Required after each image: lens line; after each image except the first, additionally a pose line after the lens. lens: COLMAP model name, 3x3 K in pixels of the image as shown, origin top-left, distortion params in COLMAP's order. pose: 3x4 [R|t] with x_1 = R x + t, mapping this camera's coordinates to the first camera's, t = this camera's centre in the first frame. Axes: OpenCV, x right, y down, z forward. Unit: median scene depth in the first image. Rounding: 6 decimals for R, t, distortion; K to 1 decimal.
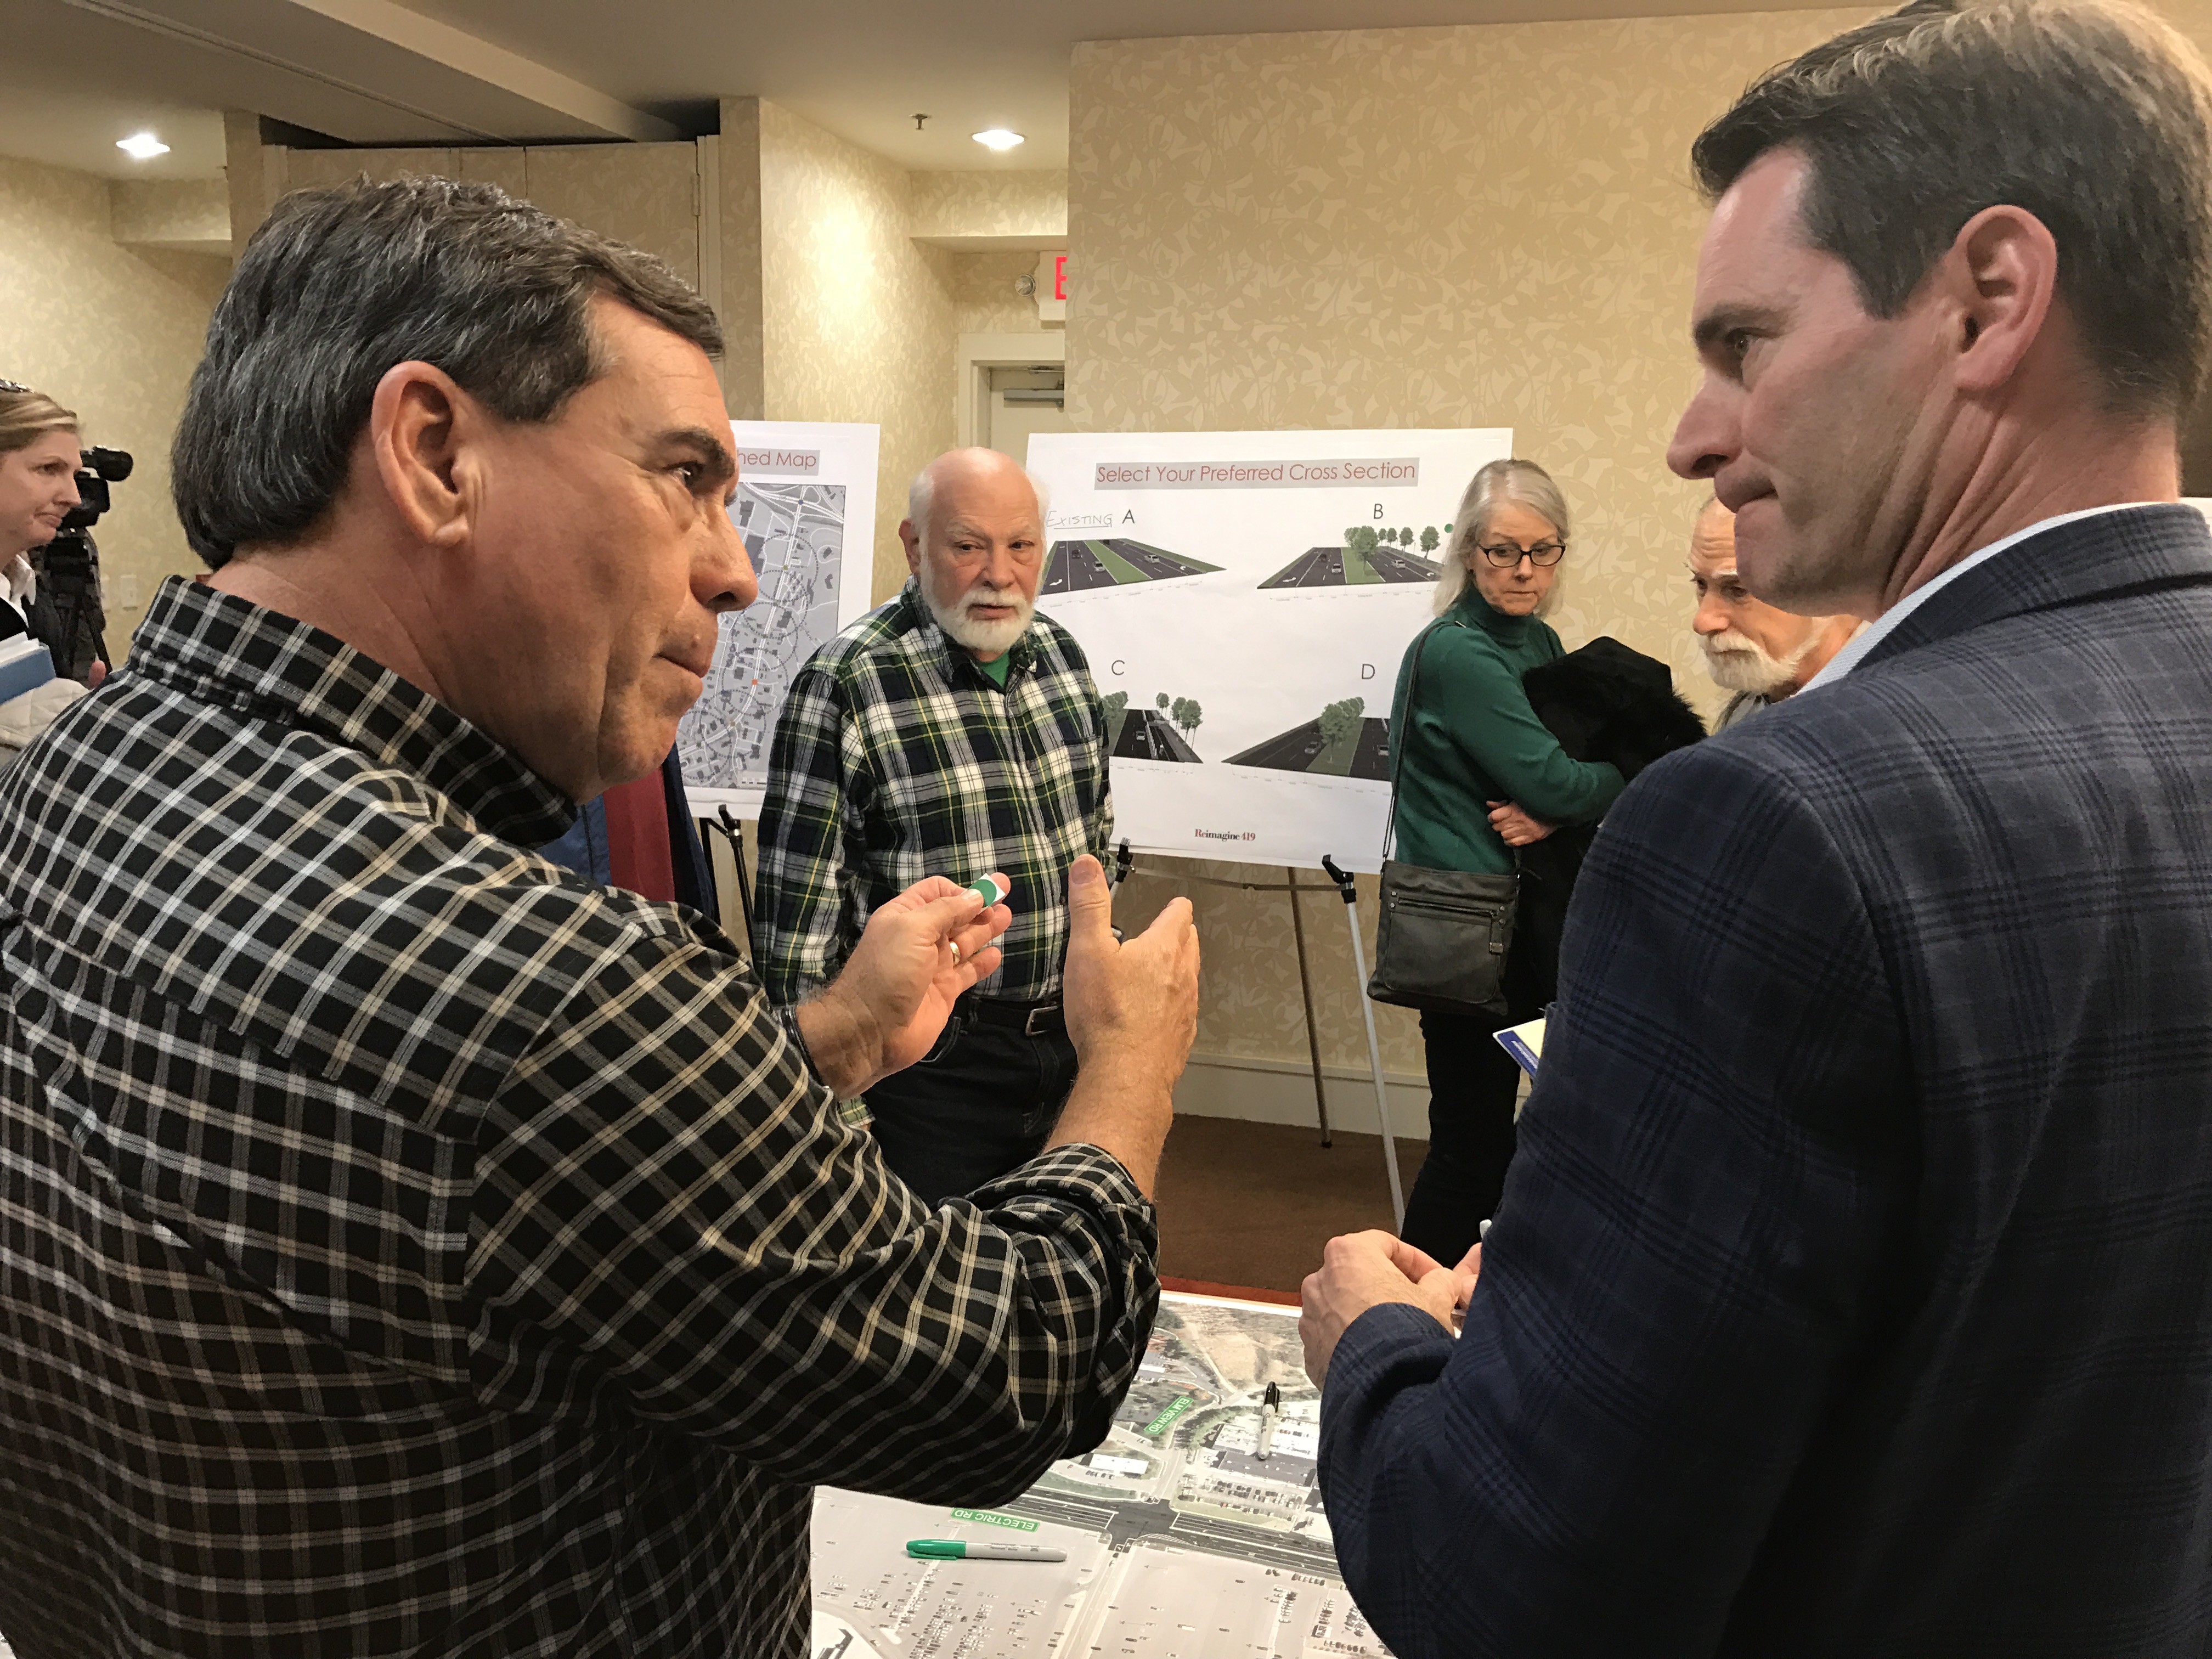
lens RADIAL K [[1815.4, 0, 1094.1], [0, 1815.4, 816.8], [0, 0, 1]] dist [0.030544, -0.030137]
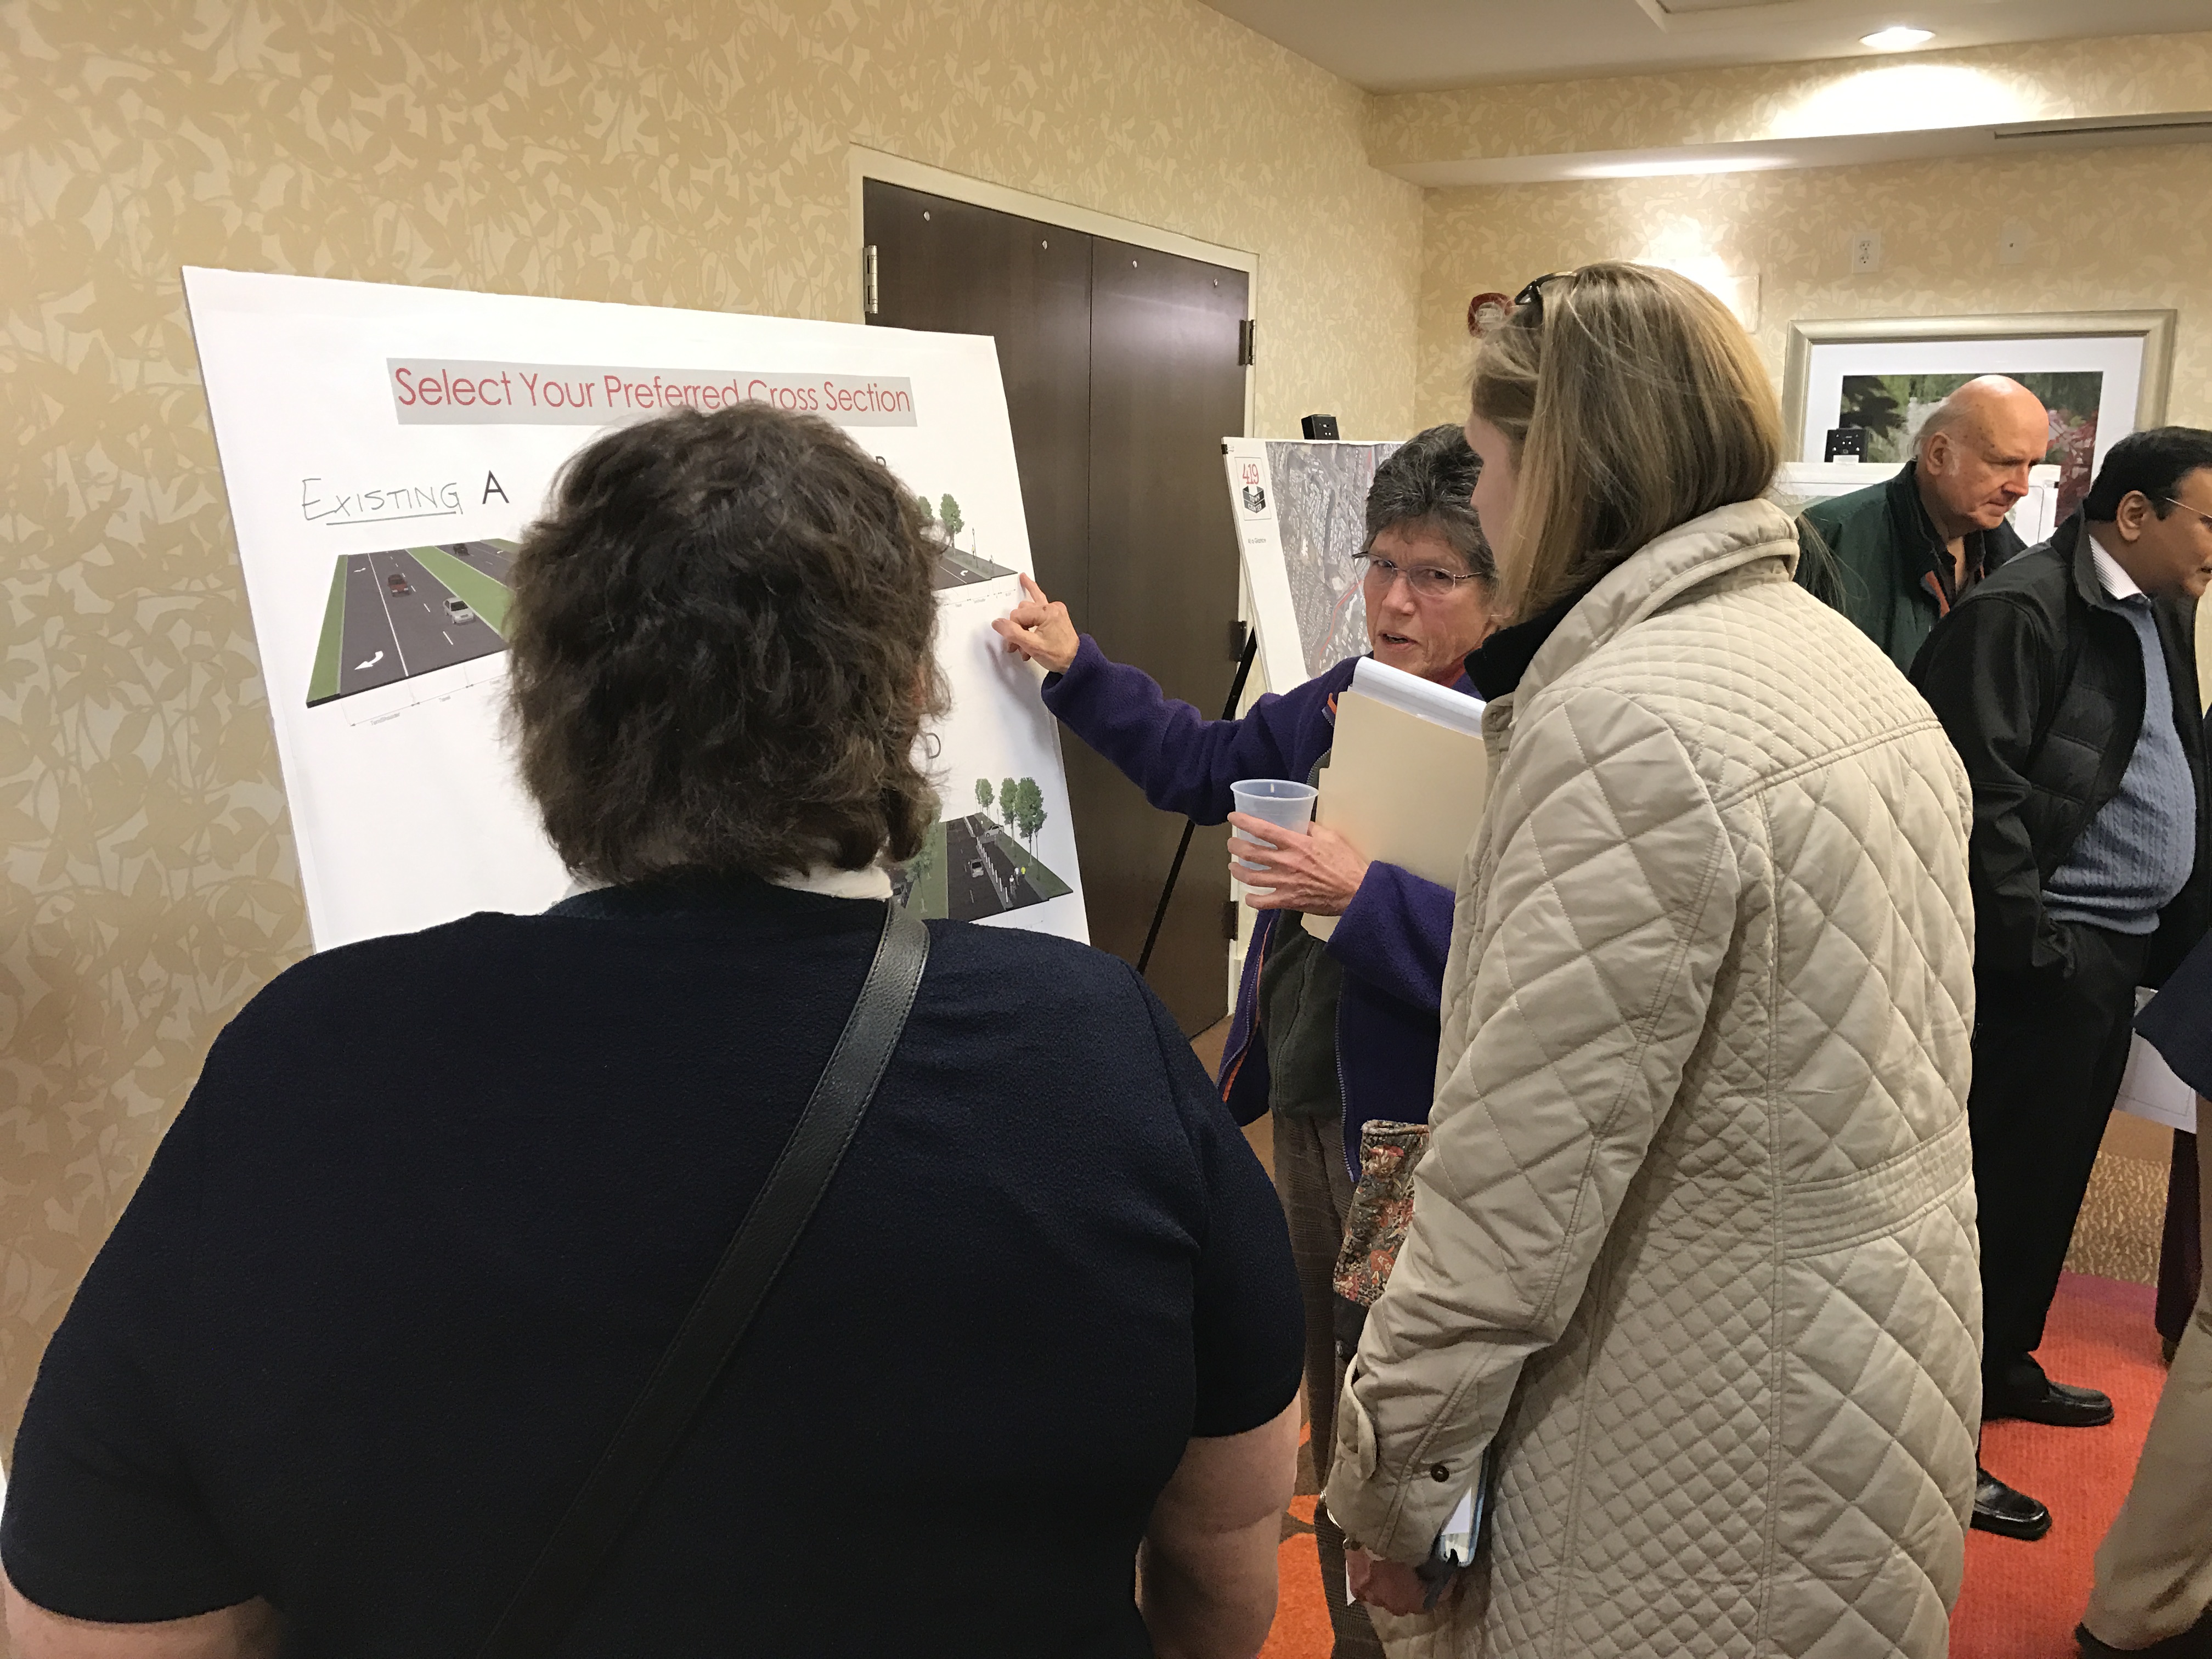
lens RADIAL K [[1815.4, 0, 1117.0], [0, 1815.4, 818.7], [0, 0, 1]] dist [0.030544, -0.030137]
pose [[0.222548, -0.206926, 0.952709, -0.340473], [0.162988, 0.971359, 0.172904, -0.127041], [-0.961201, 0.116800, 0.249900, 0.686820]]
